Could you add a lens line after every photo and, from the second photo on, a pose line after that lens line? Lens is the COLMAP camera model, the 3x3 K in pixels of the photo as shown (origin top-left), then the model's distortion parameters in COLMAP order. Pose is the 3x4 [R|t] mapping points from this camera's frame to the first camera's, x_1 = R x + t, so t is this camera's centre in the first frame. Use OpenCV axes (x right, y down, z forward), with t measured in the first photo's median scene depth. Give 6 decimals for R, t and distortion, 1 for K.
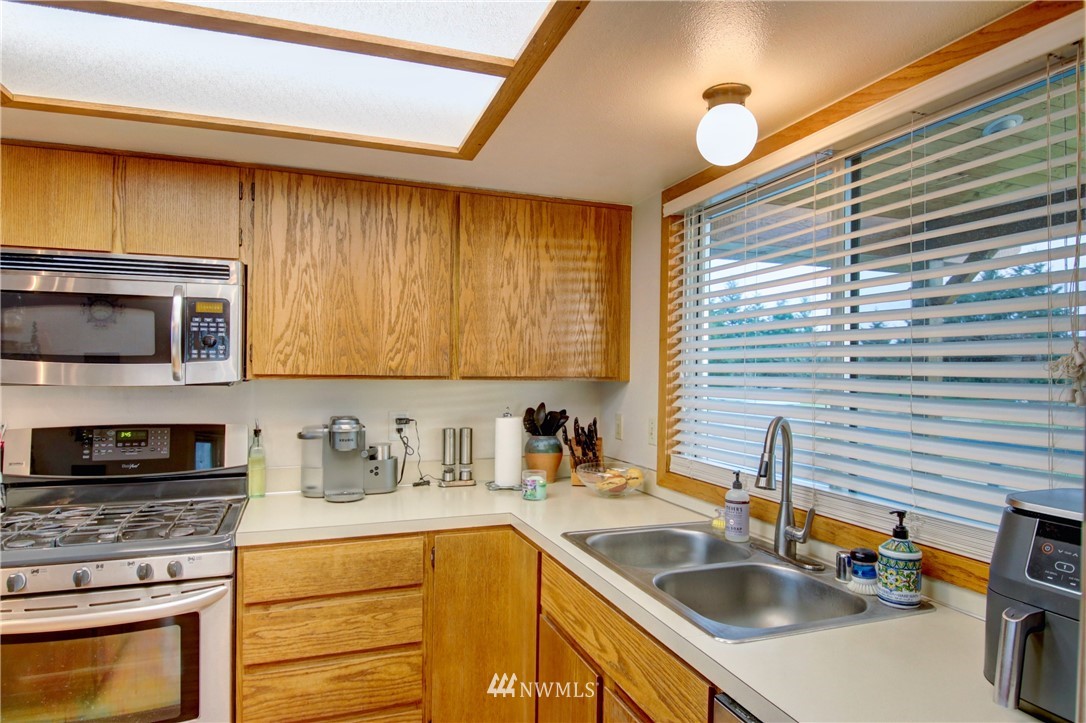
lens RADIAL K [[629.0, 0, 547.9], [0, 629.0, 371.7], [0, 0, 1]] dist [0.002306, -0.001029]
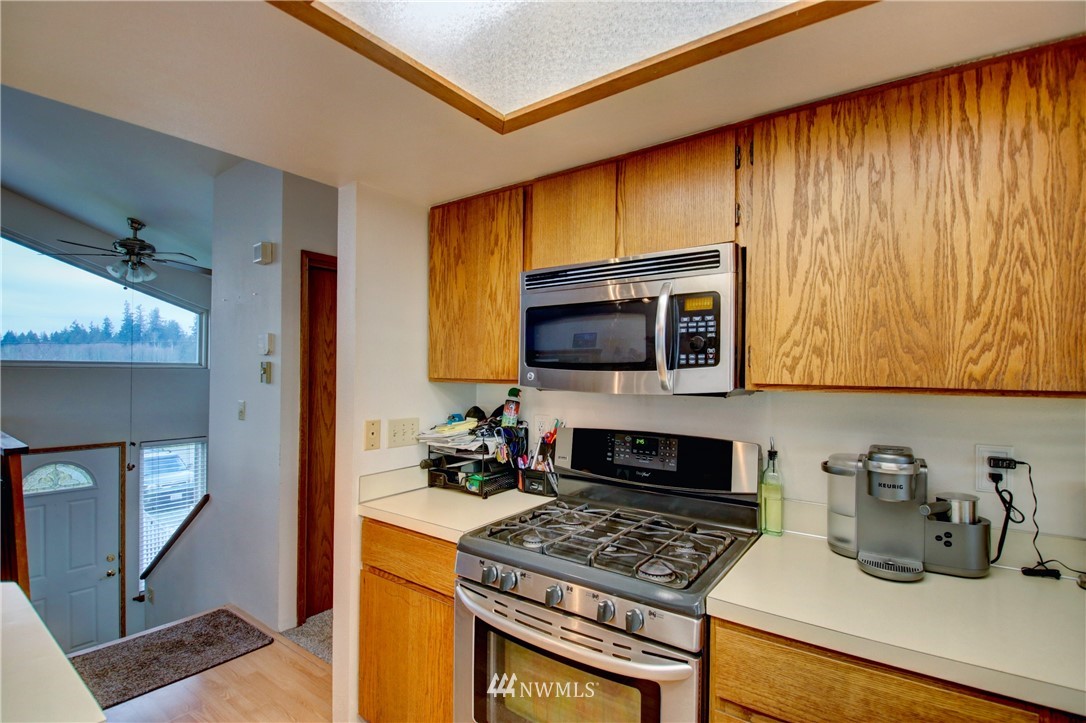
lens RADIAL K [[508.9, 0, 543.4], [0, 508.9, 365.5], [0, 0, 1]] dist [0.009770, -0.025289]
pose [[0.549166, -0.010461, -0.835648, -0.076457], [-0.002418, 0.999898, -0.014105, -0.008651], [0.835710, 0.009766, 0.549085, 0.414608]]
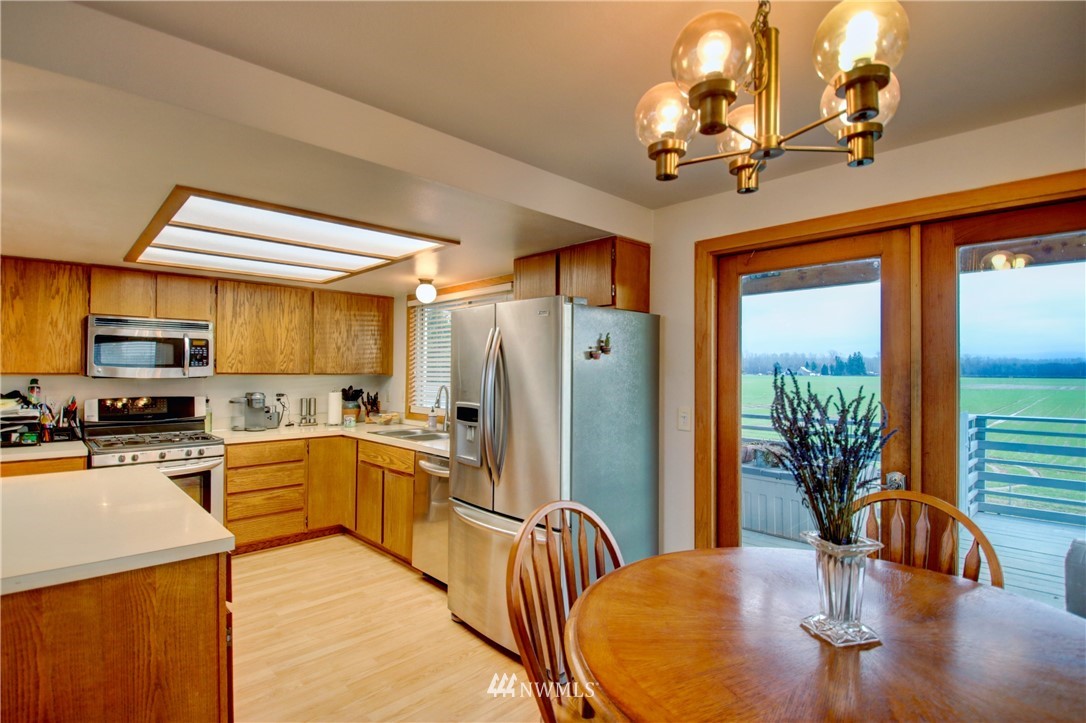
lens RADIAL K [[529.3, 0, 557.9], [0, 529.3, 364.3], [0, 0, 1]] dist [-0.000146, -0.032436]
pose [[0.908468, 0.001935, 0.417951, -0.146183], [0.003544, 0.999918, -0.012334, 0.001812], [-0.417940, 0.012686, 0.908386, -1.123530]]
